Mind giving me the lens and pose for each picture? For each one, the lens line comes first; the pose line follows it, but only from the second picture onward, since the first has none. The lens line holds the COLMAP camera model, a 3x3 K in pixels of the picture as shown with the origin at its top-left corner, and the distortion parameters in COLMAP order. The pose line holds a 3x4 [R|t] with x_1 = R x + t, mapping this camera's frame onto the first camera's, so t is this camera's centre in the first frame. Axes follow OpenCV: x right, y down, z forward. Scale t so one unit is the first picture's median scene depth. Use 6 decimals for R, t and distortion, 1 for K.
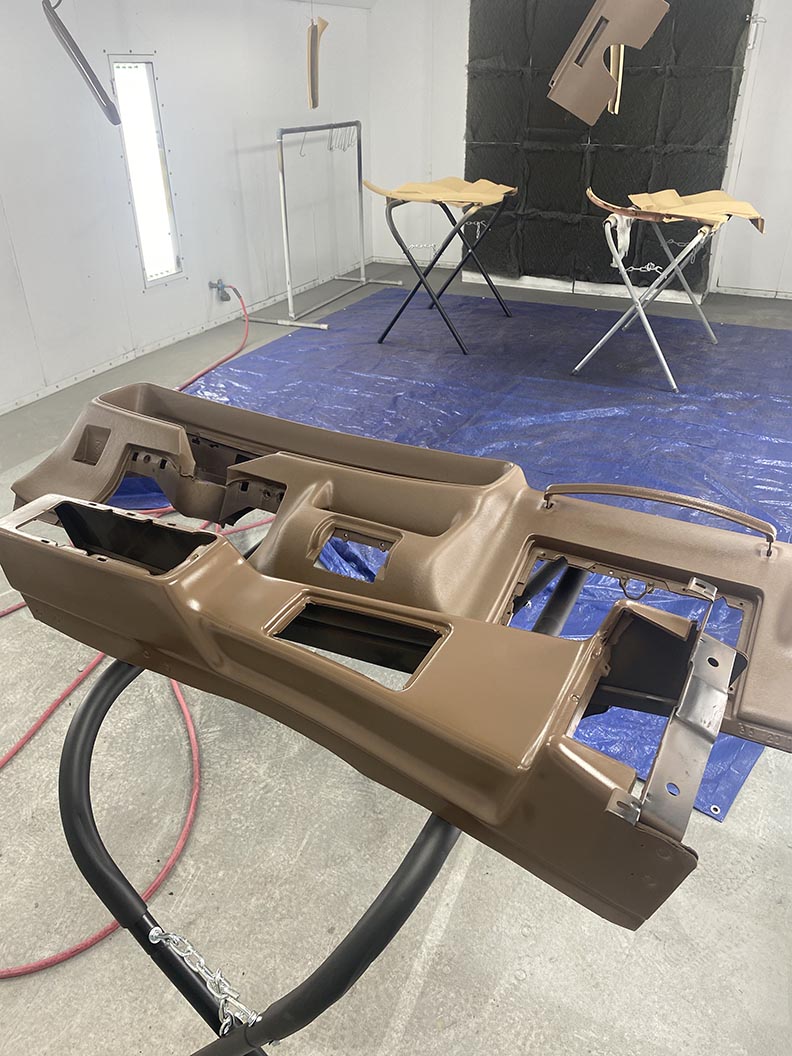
lens RADIAL K [[795.1, 0, 390.3], [0, 795.1, 527.8], [0, 0, 1]] dist [0.007211, 0.006751]
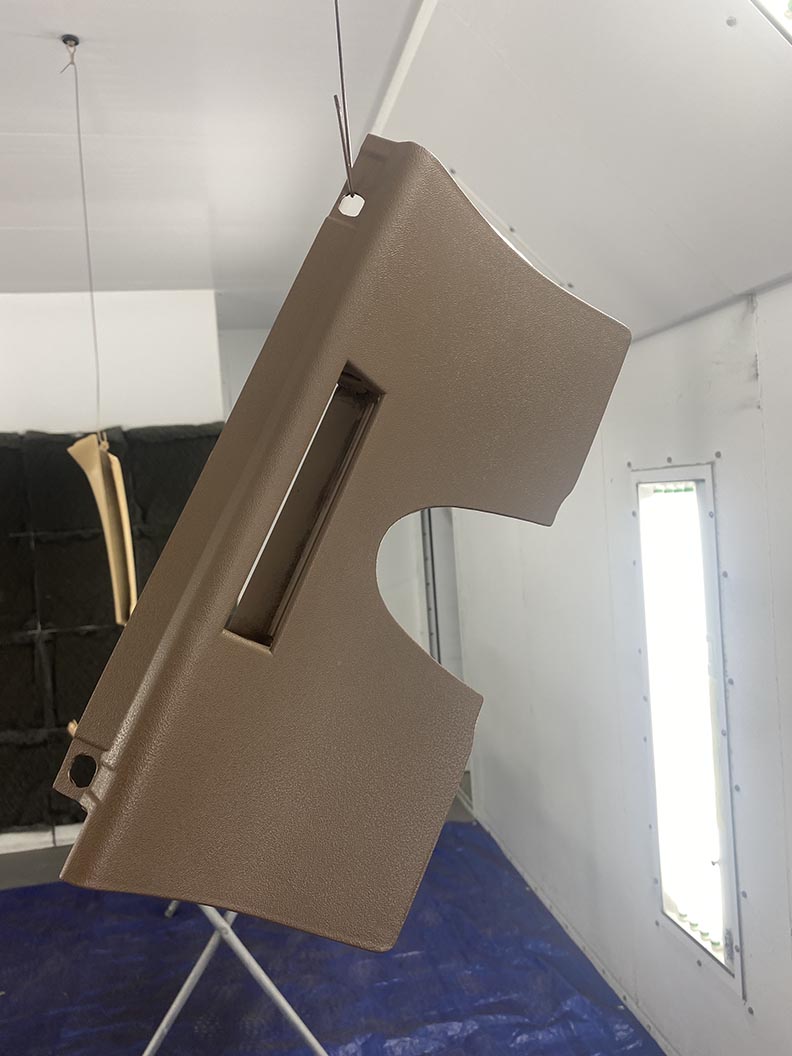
lens RADIAL K [[795.1, 0, 393.3], [0, 795.1, 531.5], [0, 0, 1]] dist [0.007211, 0.006751]
pose [[0.776597, -0.057889, 0.627332, 0.062485], [0.355008, 0.862828, -0.359857, -0.202399], [-0.520448, 0.502172, 0.690621, 0.331290]]
